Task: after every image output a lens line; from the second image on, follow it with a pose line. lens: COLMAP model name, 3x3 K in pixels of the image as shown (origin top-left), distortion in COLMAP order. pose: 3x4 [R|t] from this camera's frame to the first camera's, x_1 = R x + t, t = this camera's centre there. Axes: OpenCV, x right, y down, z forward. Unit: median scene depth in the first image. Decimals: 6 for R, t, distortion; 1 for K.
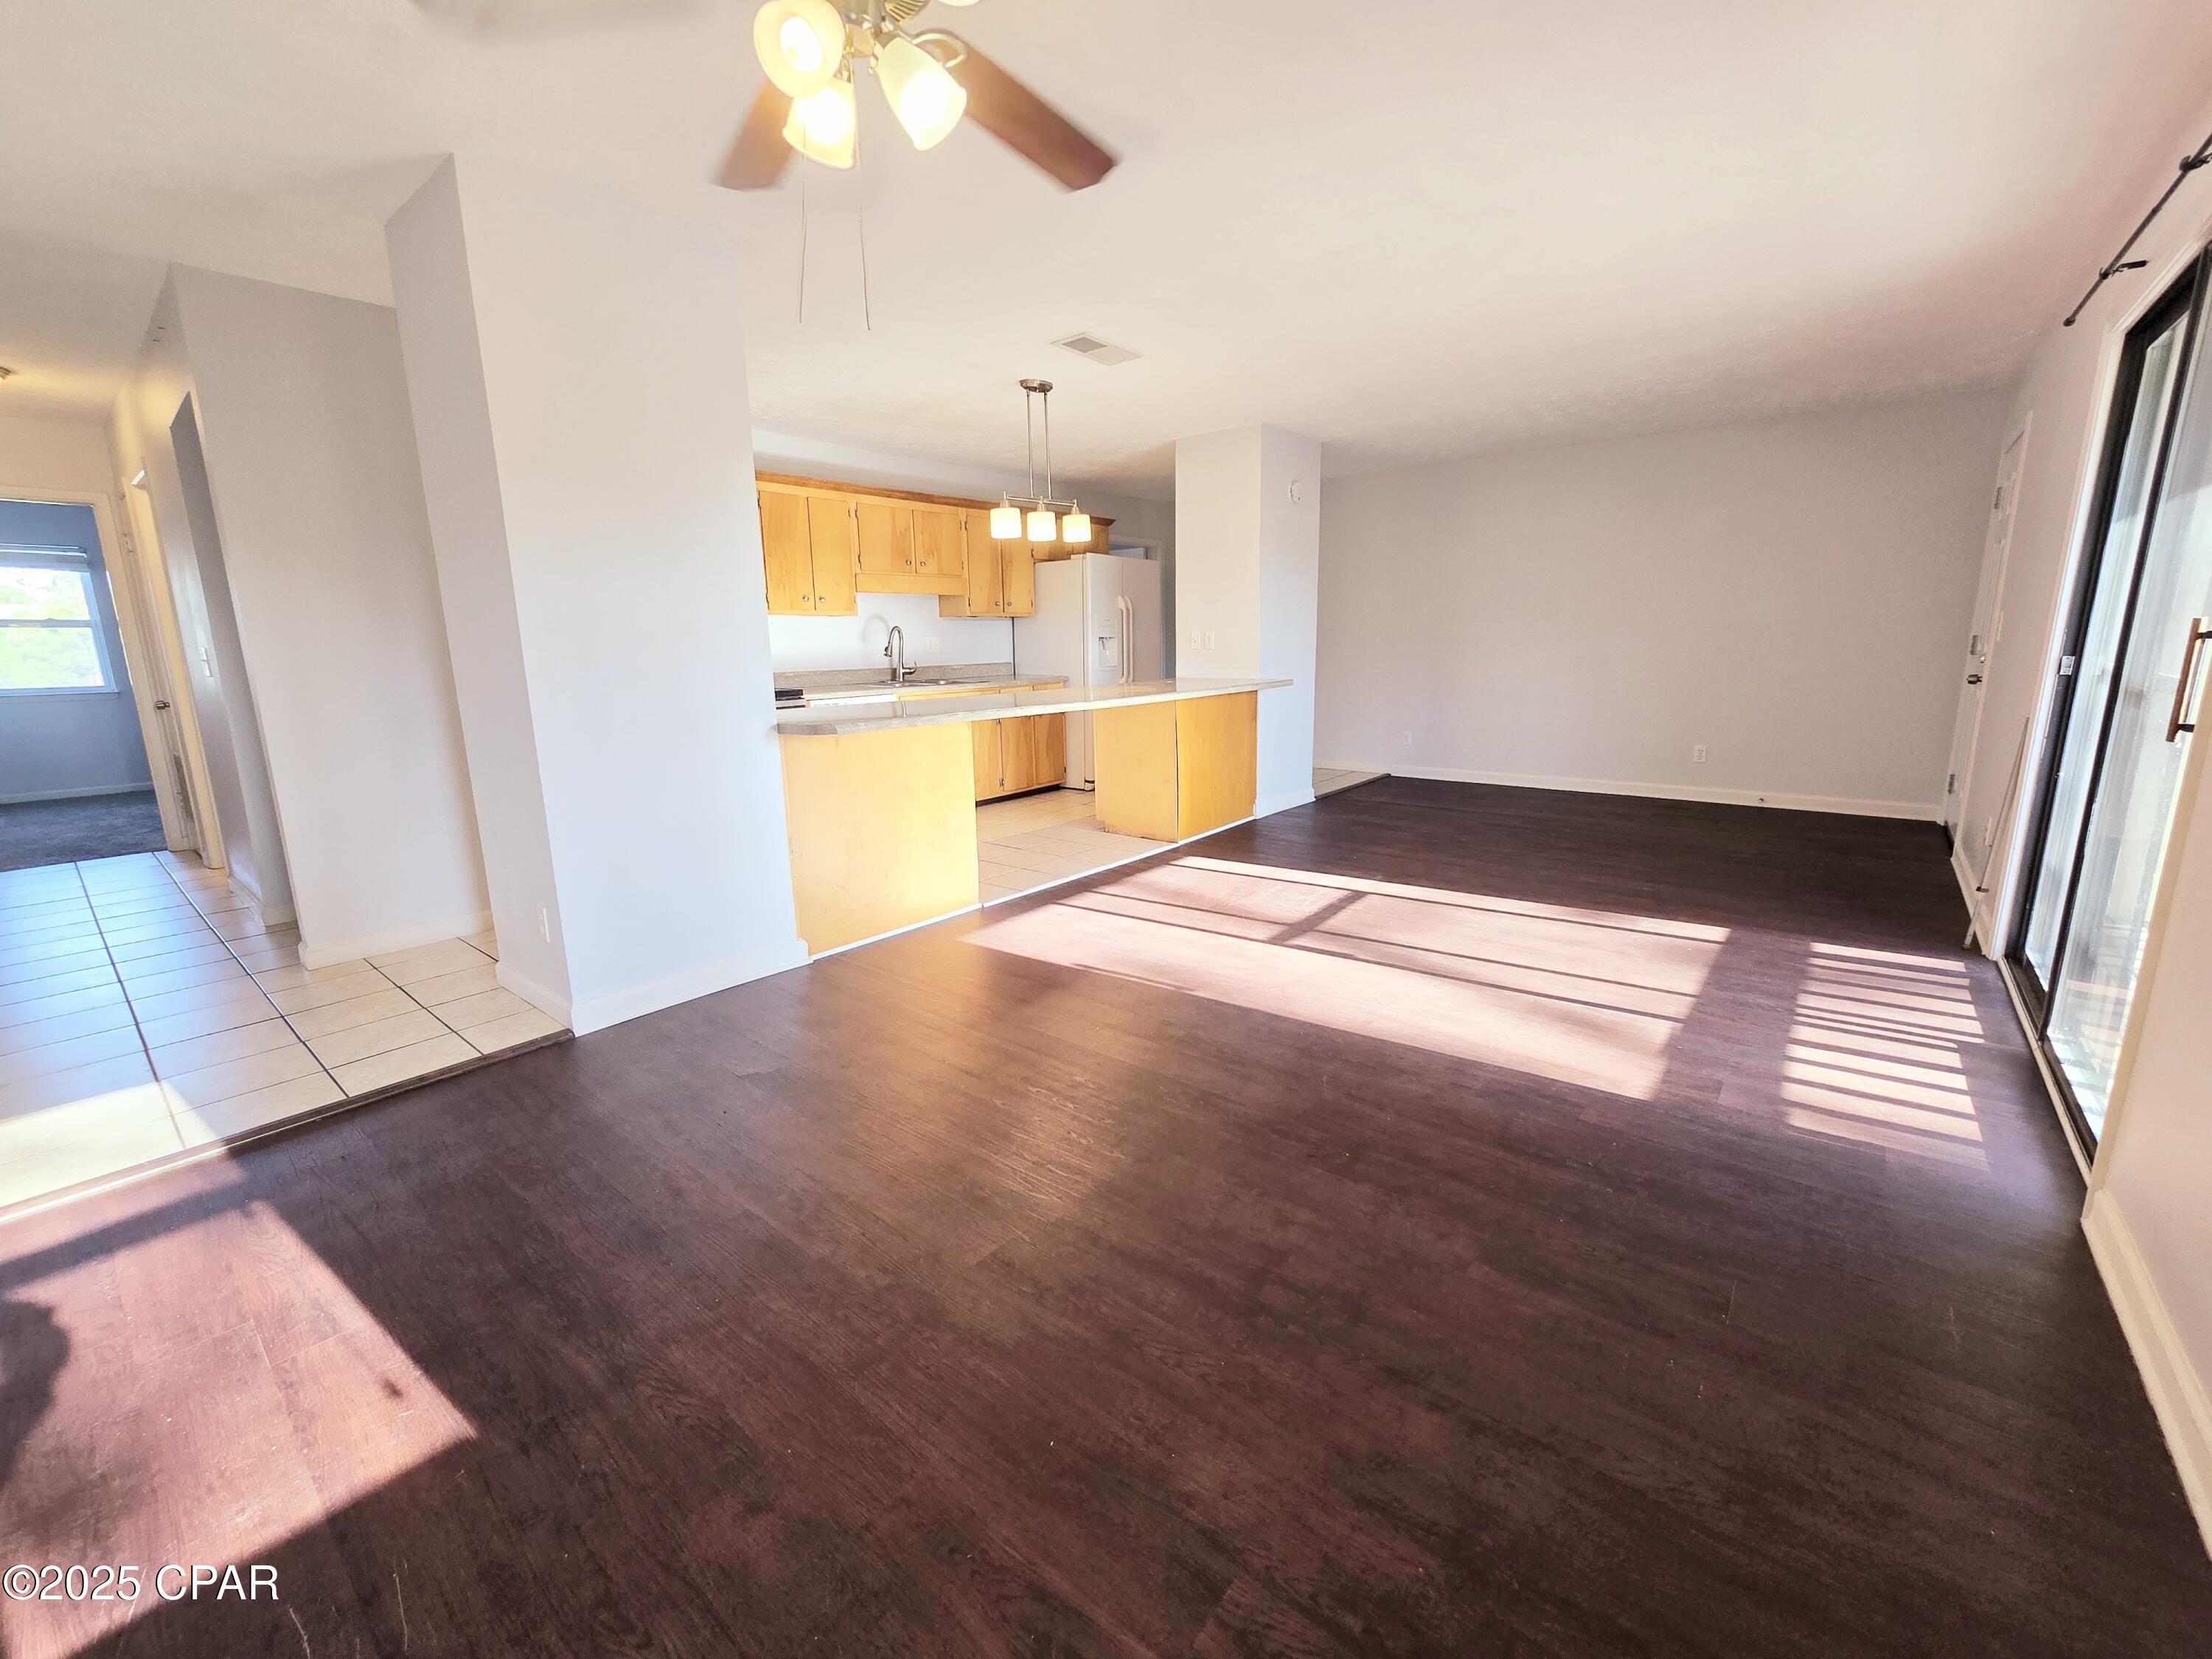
lens RADIAL K [[903.1, 0, 1107.8], [0, 903.1, 813.3], [0, 0, 1]] dist [-0.003088, -0.000367]
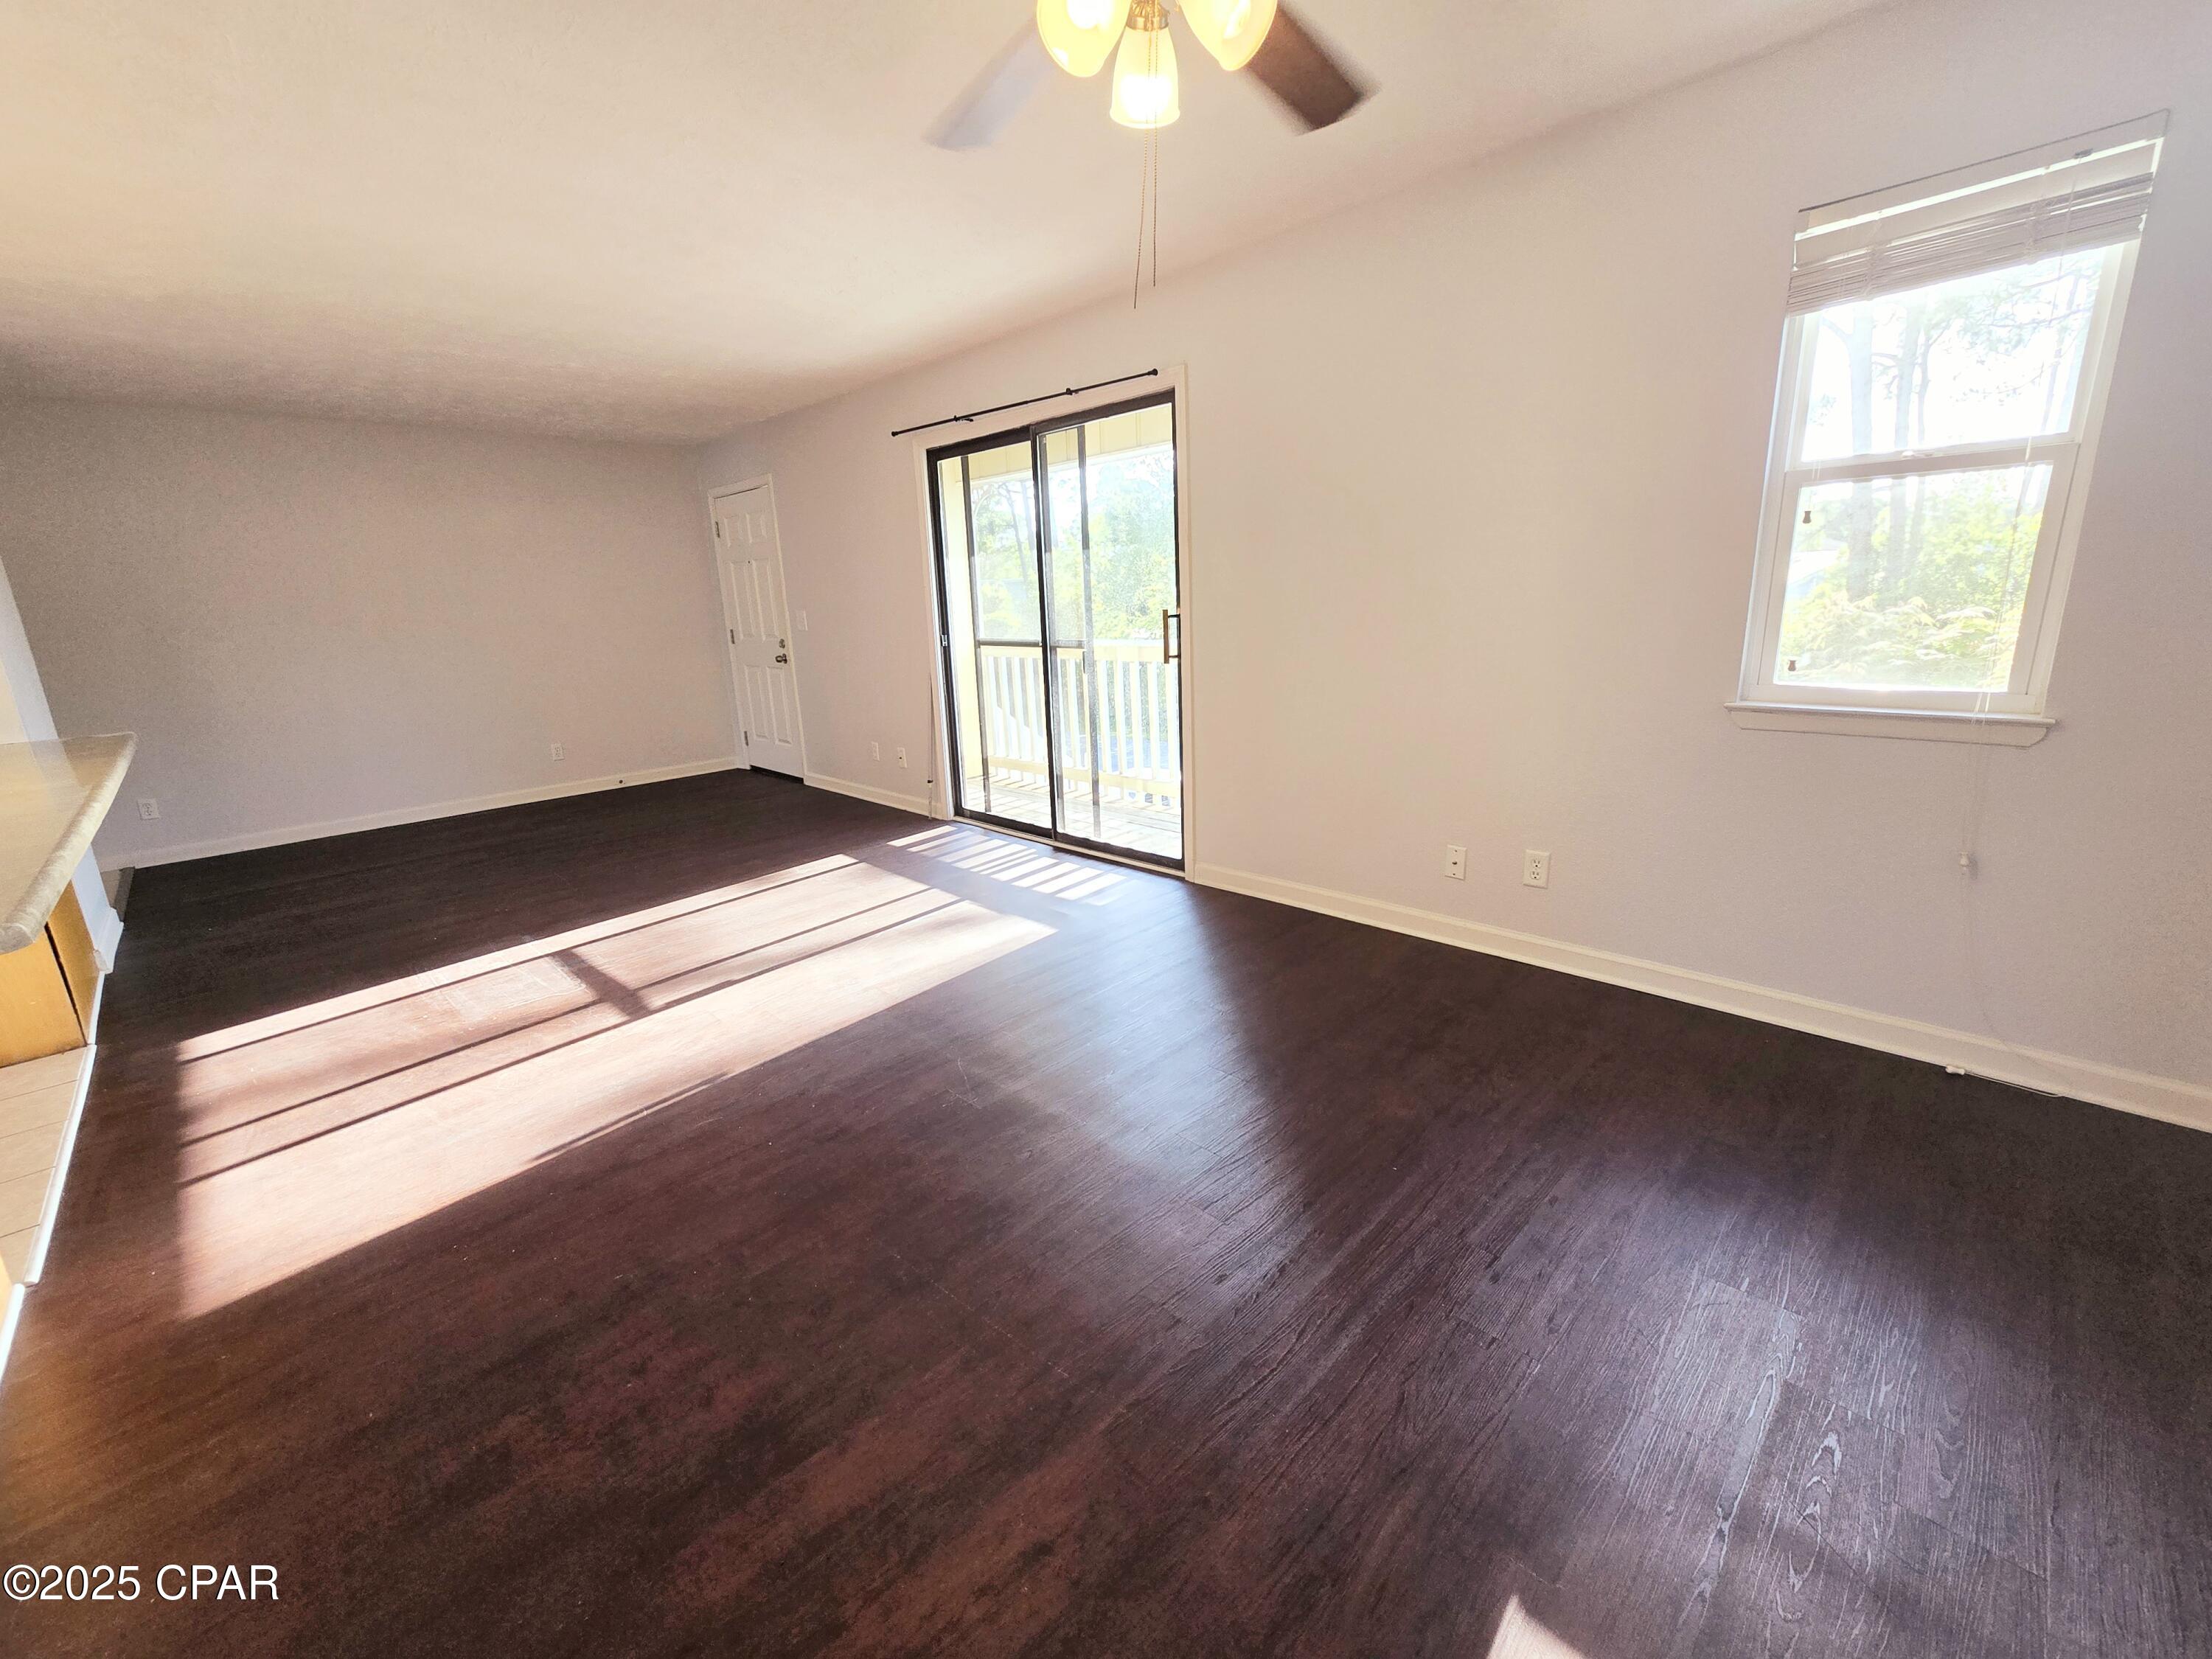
lens RADIAL K [[903.1, 0, 1107.8], [0, 903.1, 813.3], [0, 0, 1]] dist [-0.003088, -0.000367]
pose [[0.099418, -0.223796, 0.969552, -0.501235], [0.232319, 0.952671, 0.196077, -0.090210], [-0.967545, 0.205752, 0.146705, 0.399753]]
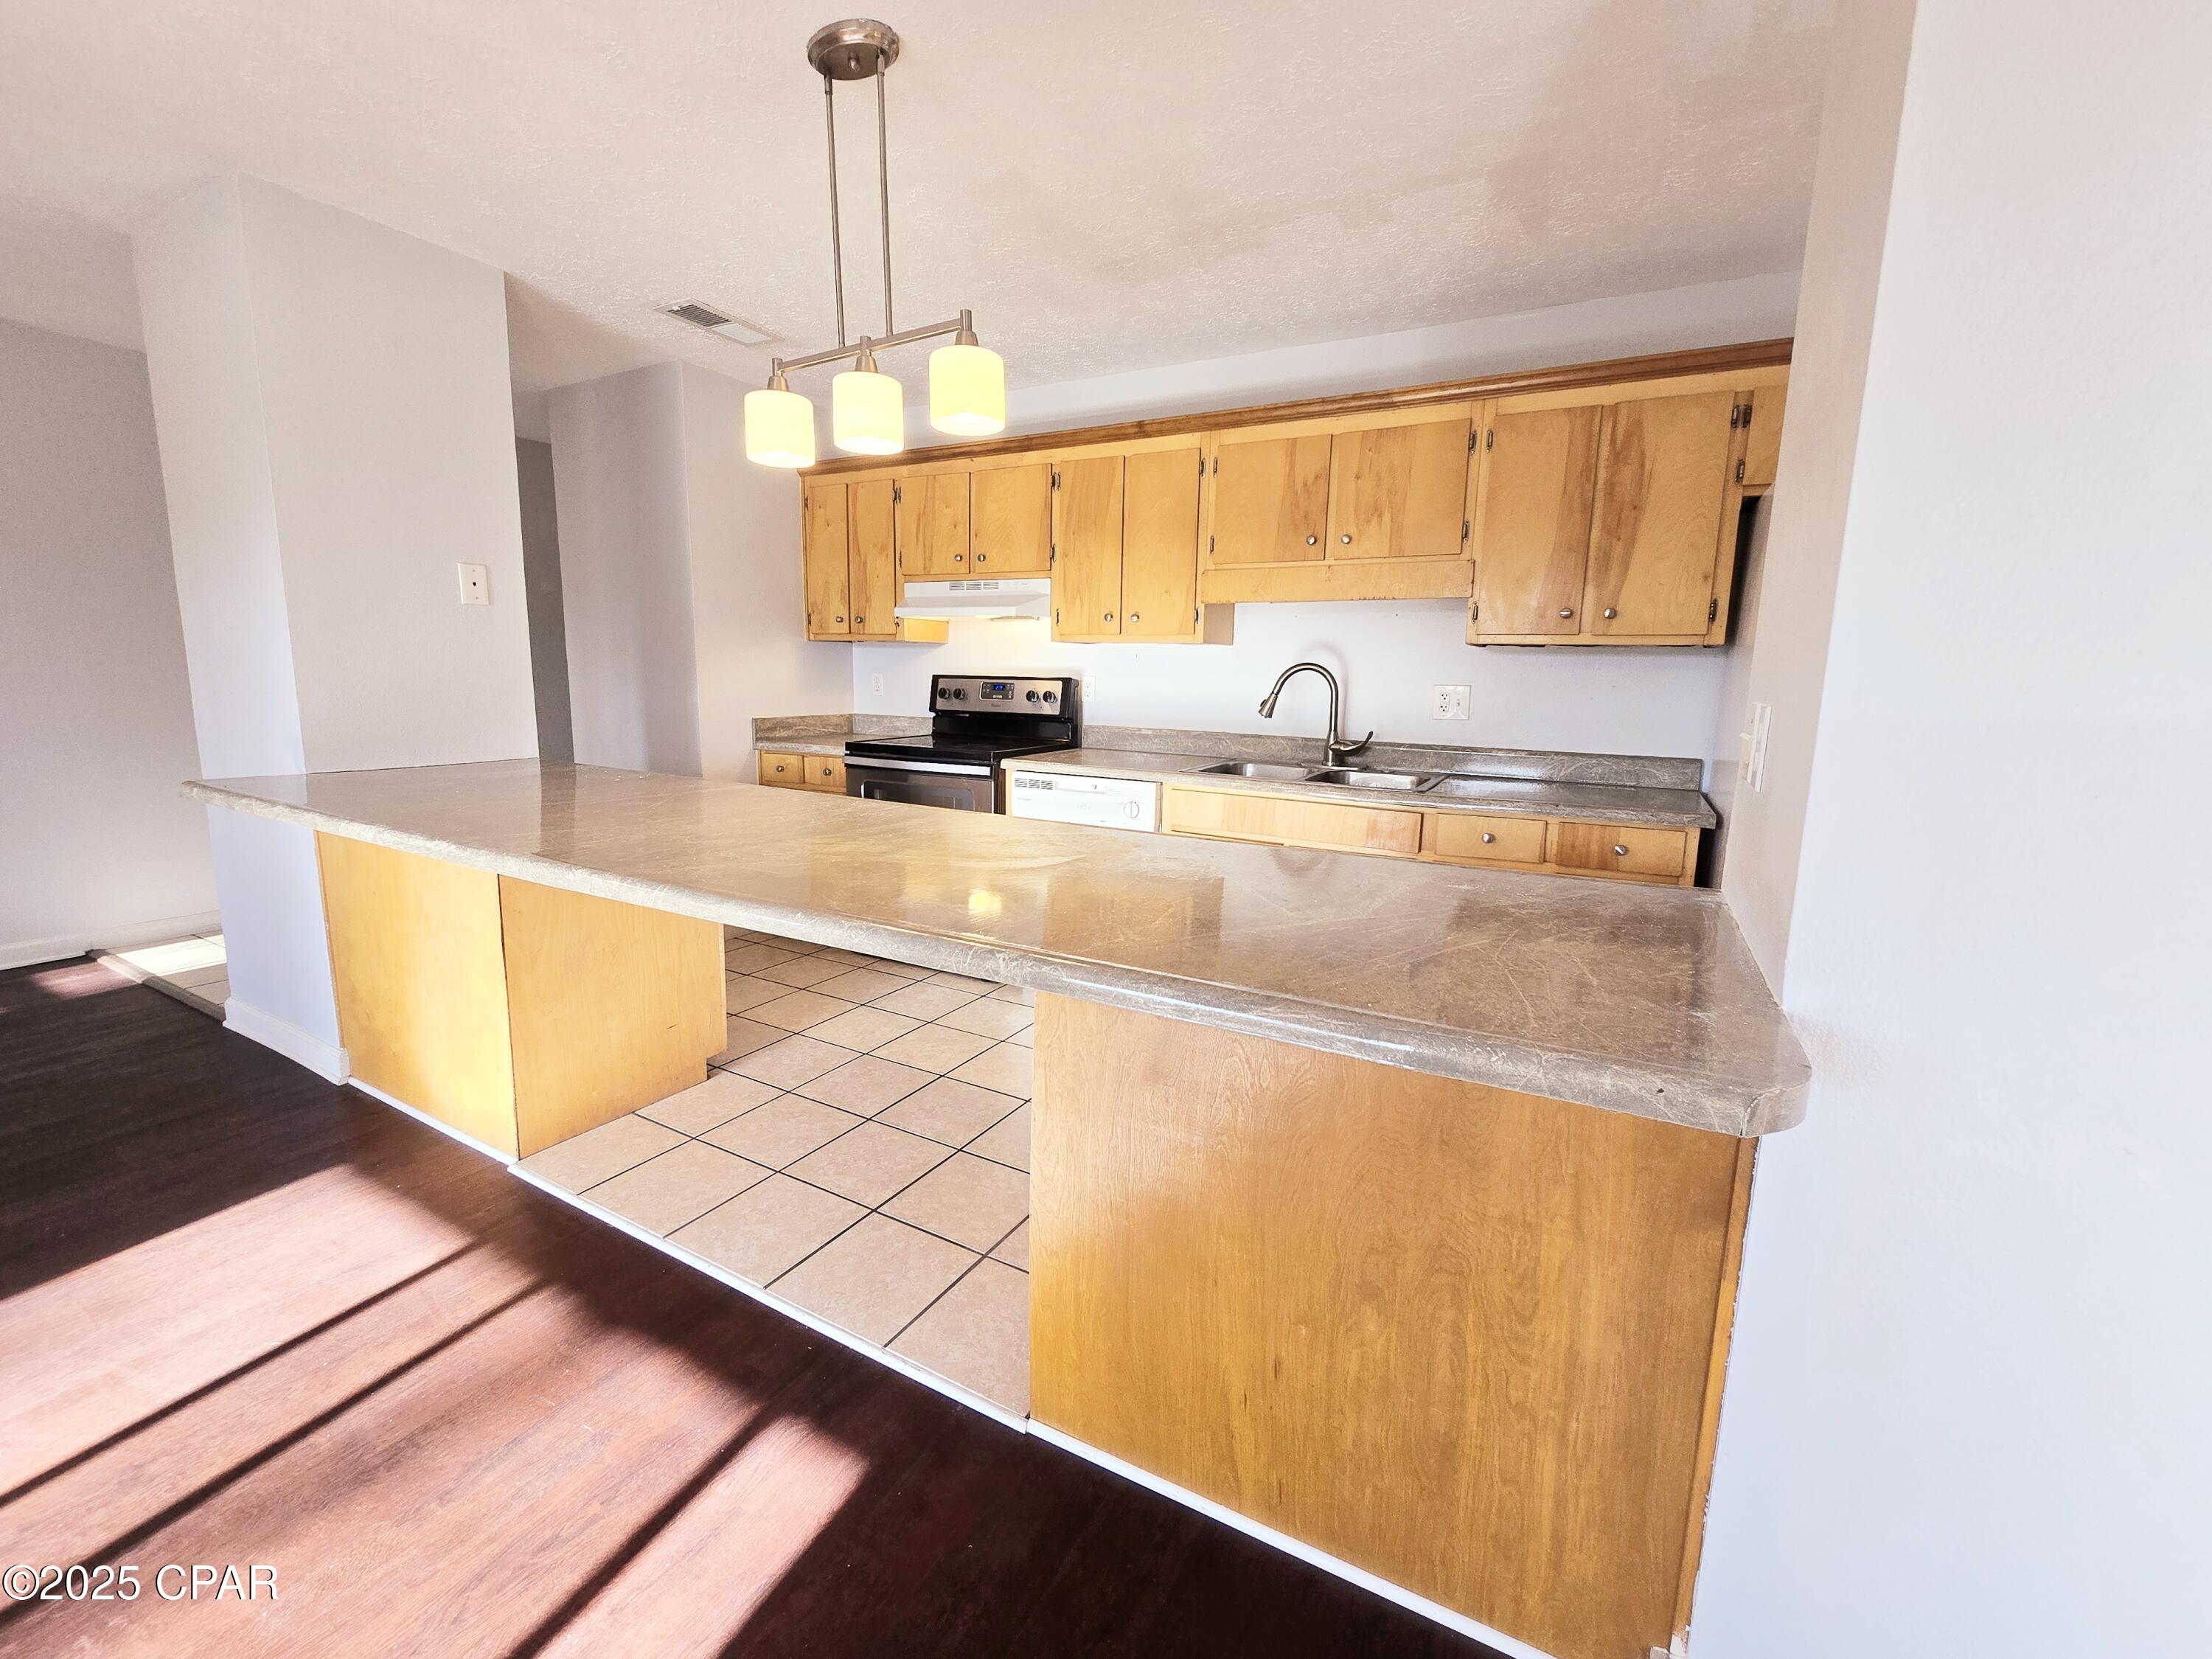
lens RADIAL K [[903.1, 0, 1107.8], [0, 903.1, 813.3], [0, 0, 1]] dist [-0.003088, -0.000367]
pose [[0.185272, 0.175149, -0.966952, 0.451429], [-0.213210, 0.967713, 0.134435, -0.274256], [0.959279, 0.181257, 0.216634, 1.285587]]
